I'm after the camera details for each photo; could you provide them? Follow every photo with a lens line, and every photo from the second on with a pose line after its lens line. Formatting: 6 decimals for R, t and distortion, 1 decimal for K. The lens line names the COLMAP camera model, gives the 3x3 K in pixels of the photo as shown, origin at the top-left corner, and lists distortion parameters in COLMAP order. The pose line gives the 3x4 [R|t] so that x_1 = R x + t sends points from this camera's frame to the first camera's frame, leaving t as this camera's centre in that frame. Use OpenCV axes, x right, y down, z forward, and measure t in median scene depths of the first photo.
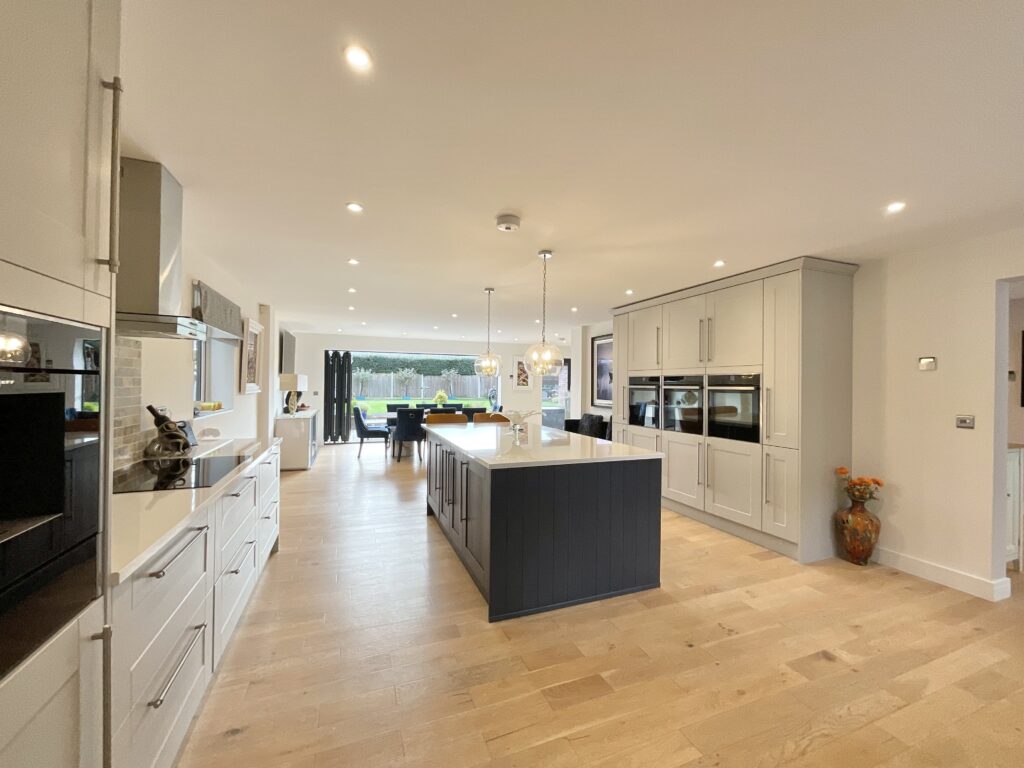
lens RADIAL K [[416.2, 0, 512.0], [0, 416.2, 384.0], [0, 0, 1]] dist [-0.000207, -0.000118]
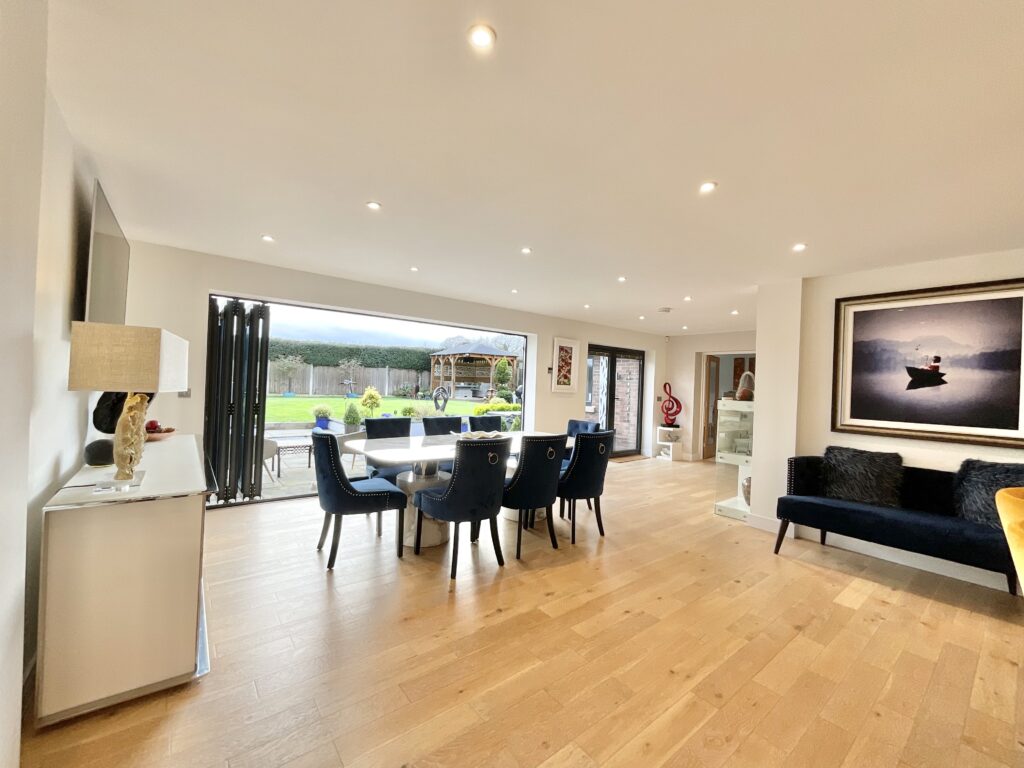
lens RADIAL K [[416.2, 0, 512.0], [0, 416.2, 384.0], [0, 0, 1]] dist [-0.000207, -0.000118]
pose [[0.955331, 0.023924, 0.294567, -0.345293], [-0.025958, 0.999659, 0.002996, 0.003832], [-0.294394, -0.010508, 0.955626, 0.622224]]
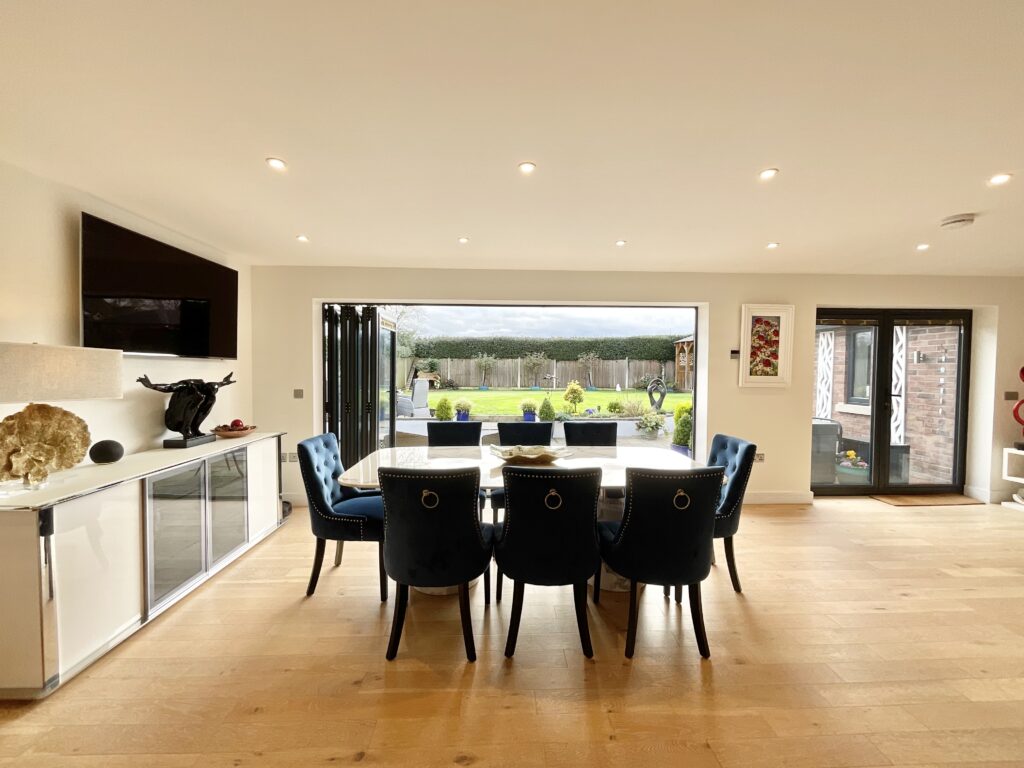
lens RADIAL K [[416.2, 0, 512.0], [0, 416.2, 384.0], [0, 0, 1]] dist [-0.000207, -0.000118]
pose [[0.945233, 0.005120, -0.326357, -0.110333], [0.005184, 0.999515, 0.030696, -0.002512], [0.326356, -0.030707, 0.944748, 0.782383]]
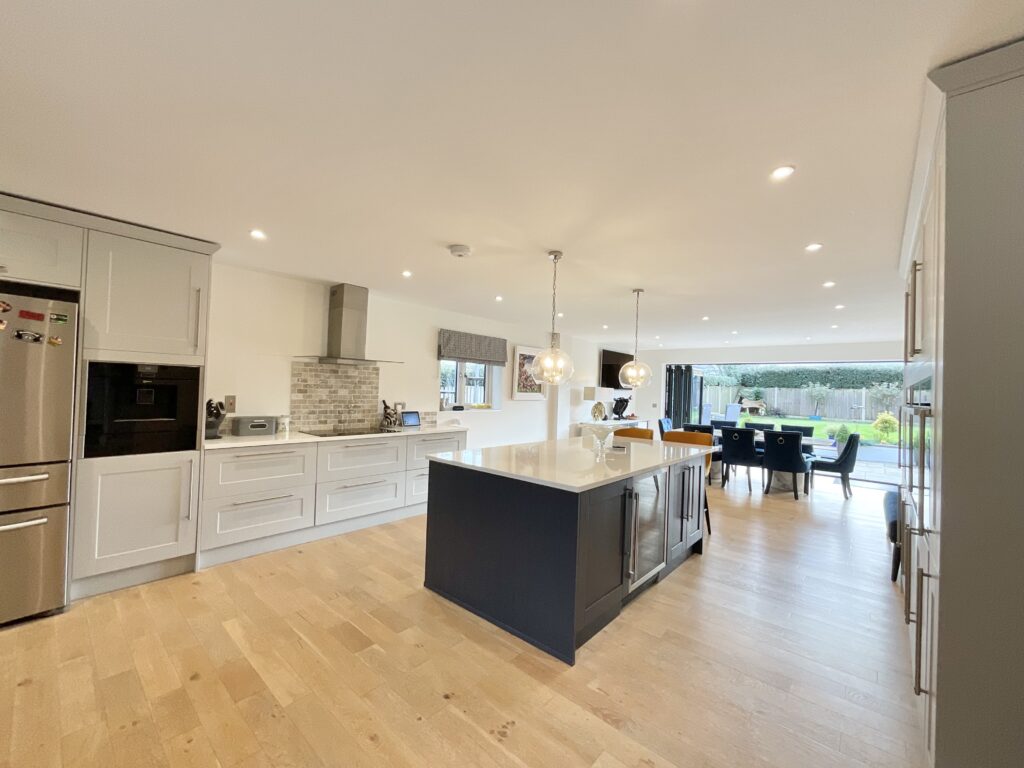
lens RADIAL K [[416.2, 0, 512.0], [0, 416.2, 384.0], [0, 0, 1]] dist [-0.000207, -0.000118]
pose [[0.459055, -0.007396, -0.888377, 0.387990], [-0.027209, 0.999379, -0.022380, 0.001201], [0.887991, 0.034445, 0.458568, 0.218735]]
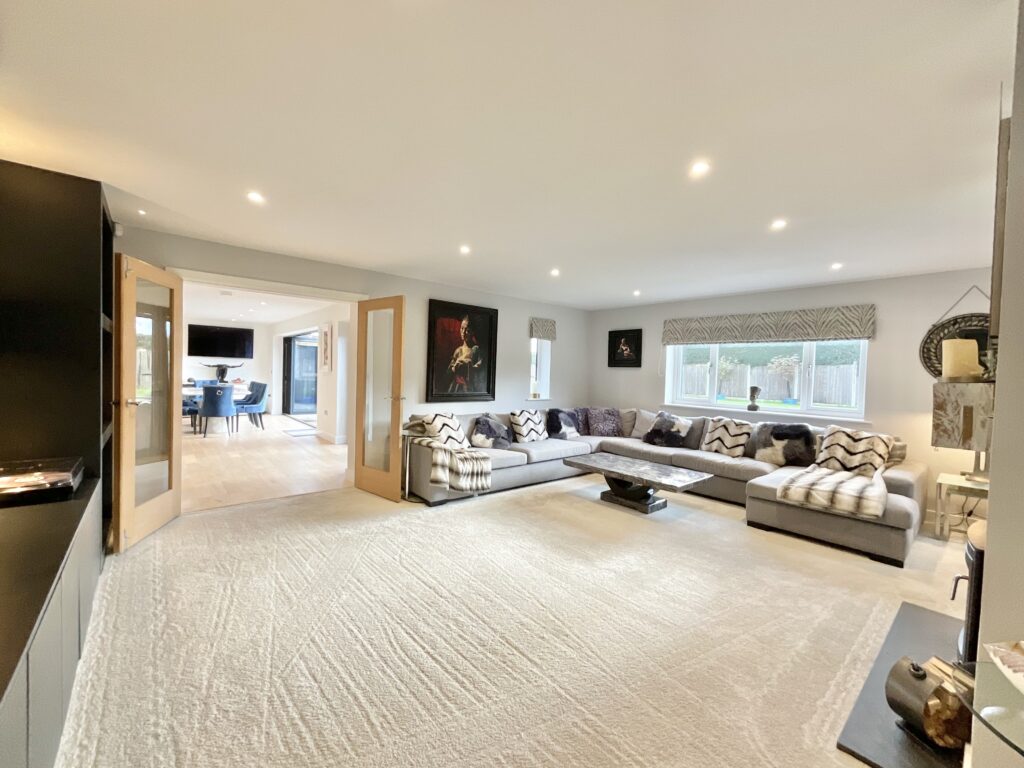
lens RADIAL K [[416.2, 0, 512.0], [0, 416.2, 384.0], [0, 0, 1]] dist [-0.000207, -0.000118]
pose [[0.329728, 0.027029, -0.943689, 1.189086], [-0.025806, 0.999475, 0.019610, 0.019609], [0.943723, 0.017887, 0.330252, 1.568060]]
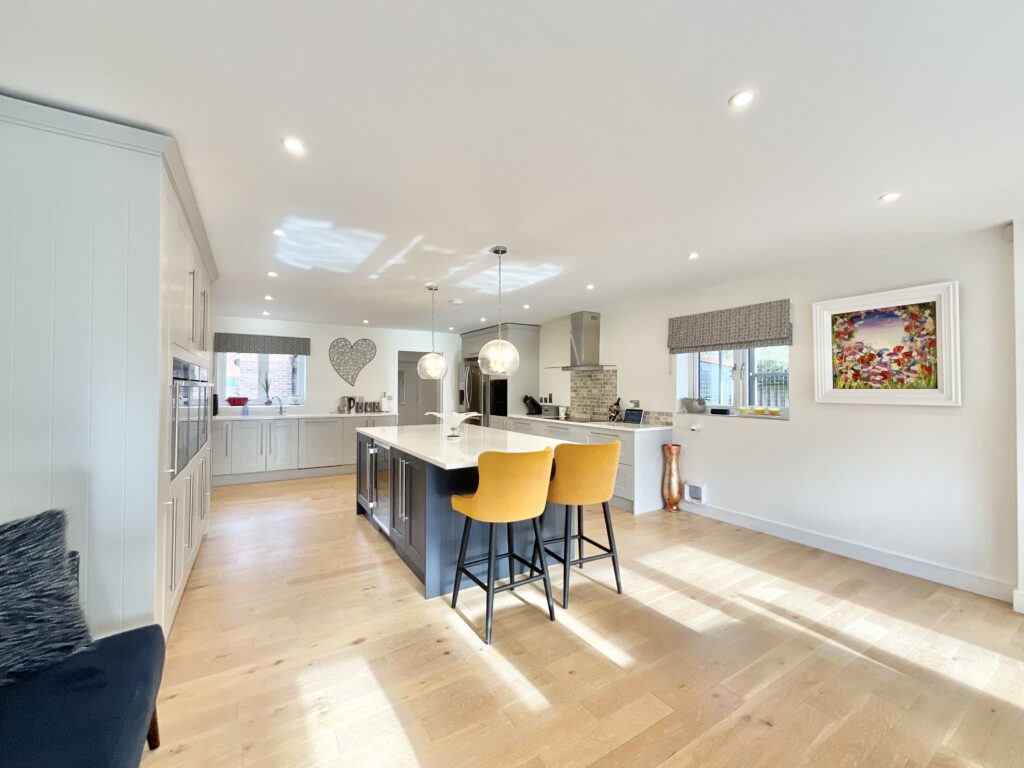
lens RADIAL K [[416.2, 0, 512.0], [0, 416.2, 384.0], [0, 0, 1]] dist [-0.000207, -0.000118]
pose [[-0.983453, -0.016018, -0.180455, 0.028064], [-0.014195, 0.999834, -0.011390, 0.003847], [0.180608, -0.008640, -0.983517, 1.057136]]
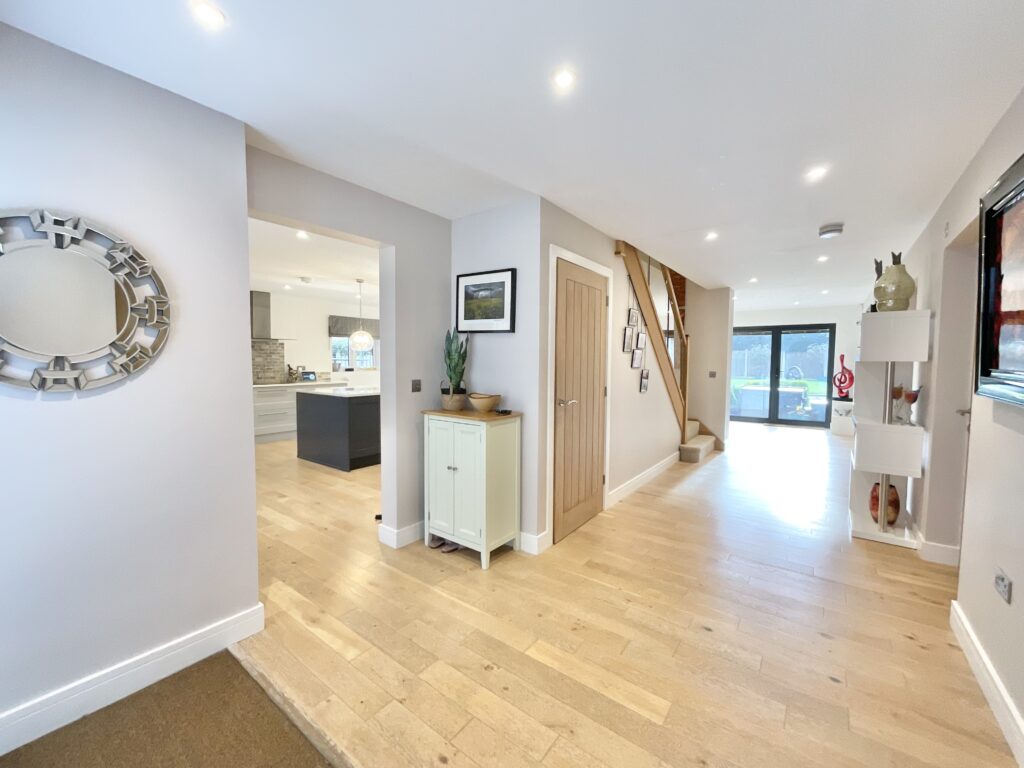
lens RADIAL K [[415.6, 0, 501.4], [0, 415.6, 384.6], [0, 0, 1]] dist [-0.000698, -0.000061]
pose [[0.510054, 0.040828, -0.859173, 0.849806], [0.000820, 0.998849, 0.047953, 0.019137], [0.860142, -0.025163, 0.509433, 0.271624]]
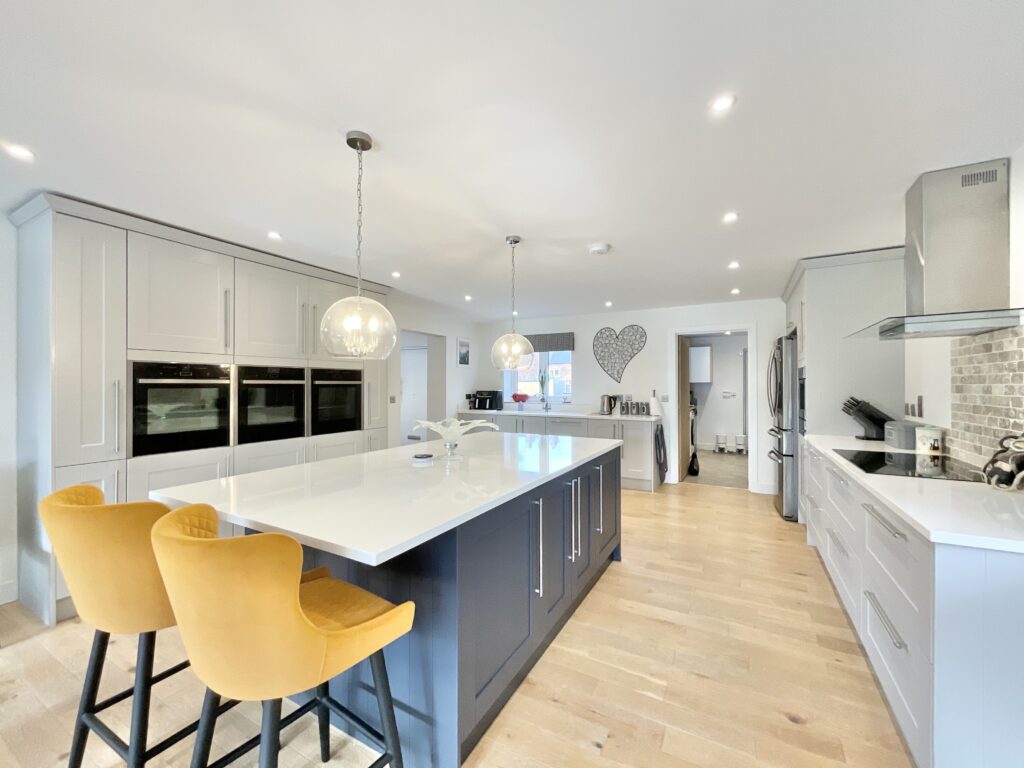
lens RADIAL K [[416.2, 0, 512.0], [0, 416.2, 384.0], [0, 0, 1]] dist [-0.000207, -0.000118]
pose [[-0.638151, -0.007825, 0.769872, -0.286869], [-0.007486, 0.999964, 0.003959, 0.003370], [-0.769875, -0.003237, -0.638187, 0.713448]]
